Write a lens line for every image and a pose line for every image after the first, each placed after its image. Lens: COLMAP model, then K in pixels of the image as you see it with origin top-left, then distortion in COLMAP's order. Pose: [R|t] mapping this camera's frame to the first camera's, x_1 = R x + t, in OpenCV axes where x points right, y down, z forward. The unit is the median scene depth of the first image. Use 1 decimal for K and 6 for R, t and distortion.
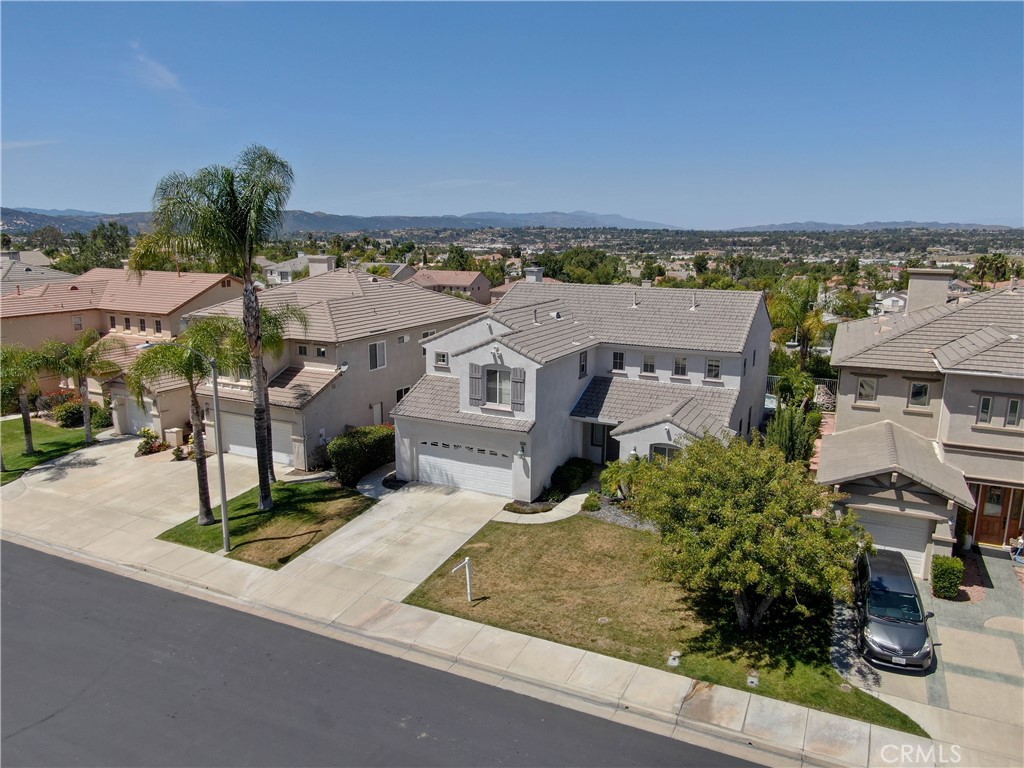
lens RADIAL K [[742.9, 0, 512.0], [0, 742.9, 384.0], [0, 0, 1]] dist [-0.012586, 0.008547]
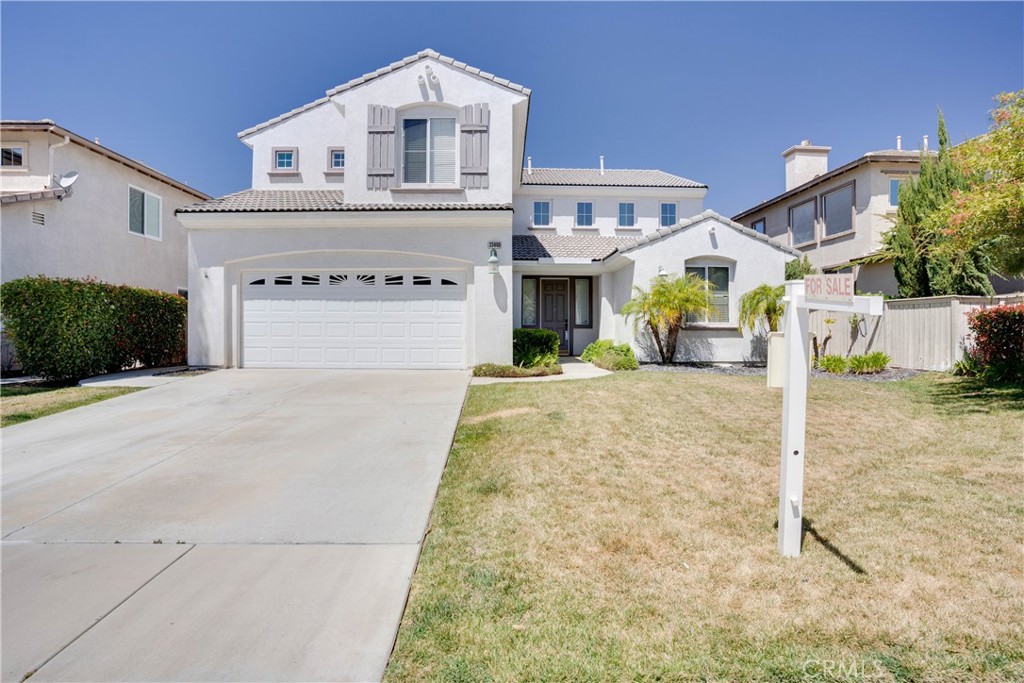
lens RADIAL K [[504.2, 0, 507.9], [0, 504.2, 336.7], [0, 0, 1]] dist [-0.086808, 0.041383]
pose [[0.891642, -0.008717, 0.452657, -0.130853], [0.096473, 0.980510, -0.171150, 0.200909], [-0.442343, 0.196274, 0.875105, 0.723771]]
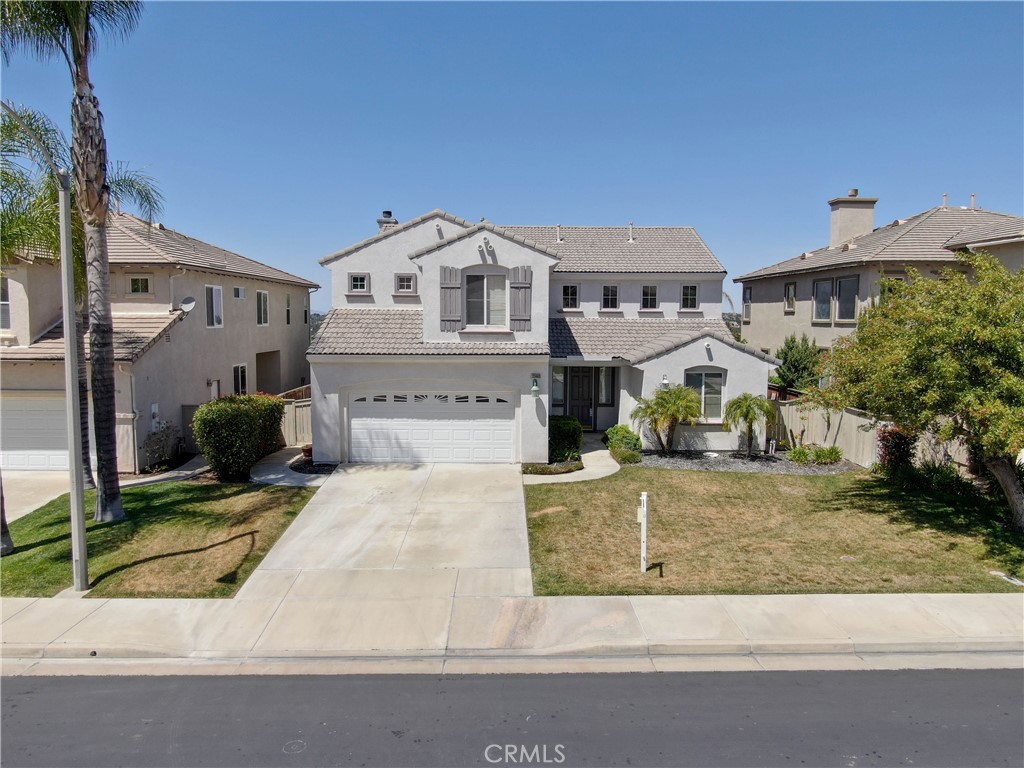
lens RADIAL K [[742.9, 0, 512.0], [0, 742.9, 384.0], [0, 0, 1]] dist [-0.012586, 0.008547]
pose [[0.895995, -0.043822, 0.441896, -0.312427], [0.092913, 0.991593, -0.090059, 0.149399], [-0.434234, 0.121750, 0.892534, 0.402234]]
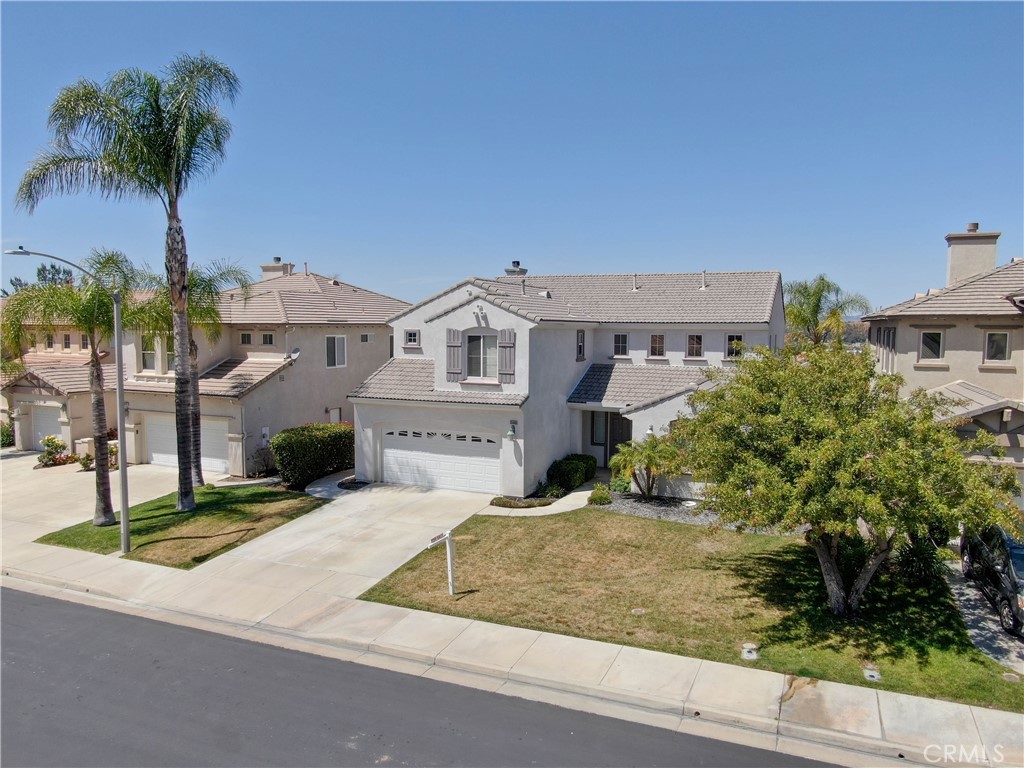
lens RADIAL K [[742.9, 0, 512.0], [0, 742.9, 384.0], [0, 0, 1]] dist [-0.012586, 0.008547]
pose [[0.999035, -0.005841, 0.043523, -0.022179], [0.011223, 0.992162, -0.124452, 0.140888], [-0.042455, 0.124820, 0.991271, 0.198951]]
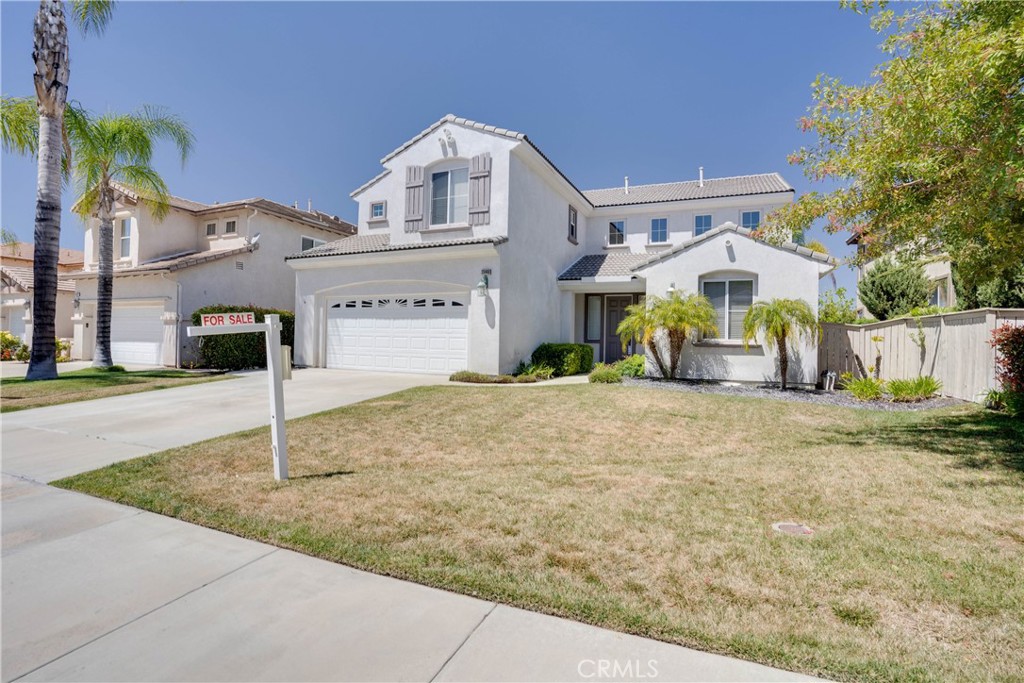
lens RADIAL K [[504.2, 0, 507.9], [0, 504.2, 336.7], [0, 0, 1]] dist [-0.086808, 0.041383]
pose [[0.999309, 0.012459, 0.035024, 0.018589], [-0.004556, 0.976106, -0.217249, 0.219583], [-0.036894, 0.216939, 0.975488, 0.629206]]
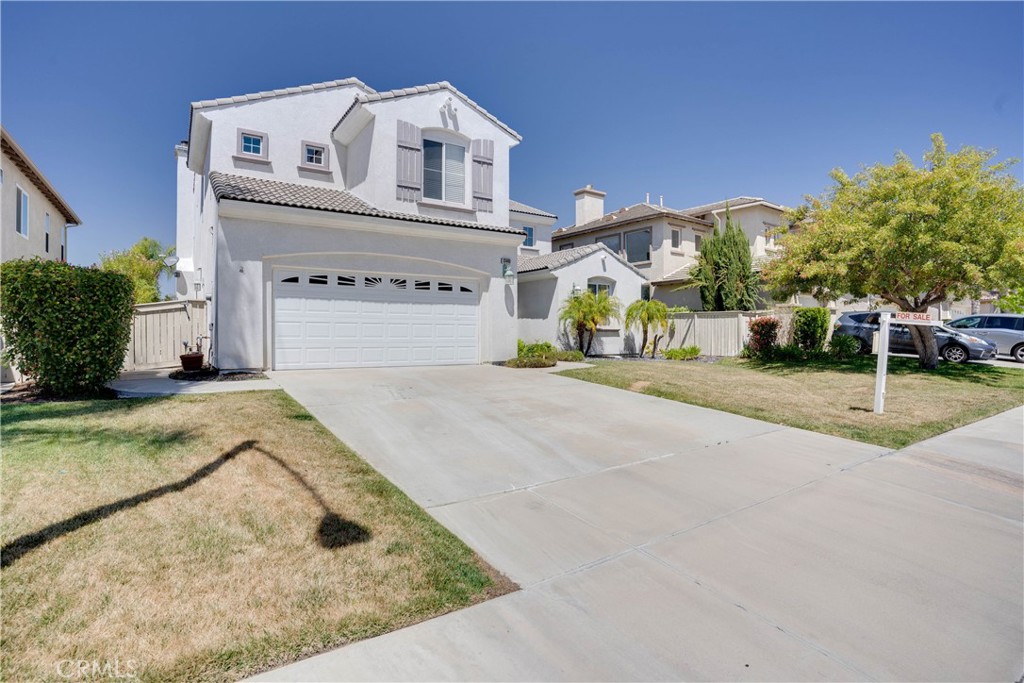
lens RADIAL K [[516.1, 0, 505.7], [0, 516.1, 339.4], [0, 0, 1]] dist [-0.087658, 0.045333]
pose [[0.507067, -0.014426, 0.861786, -0.351391], [0.177898, 0.980082, -0.088267, 0.182140], [-0.843348, 0.198067, 0.499534, 0.812704]]
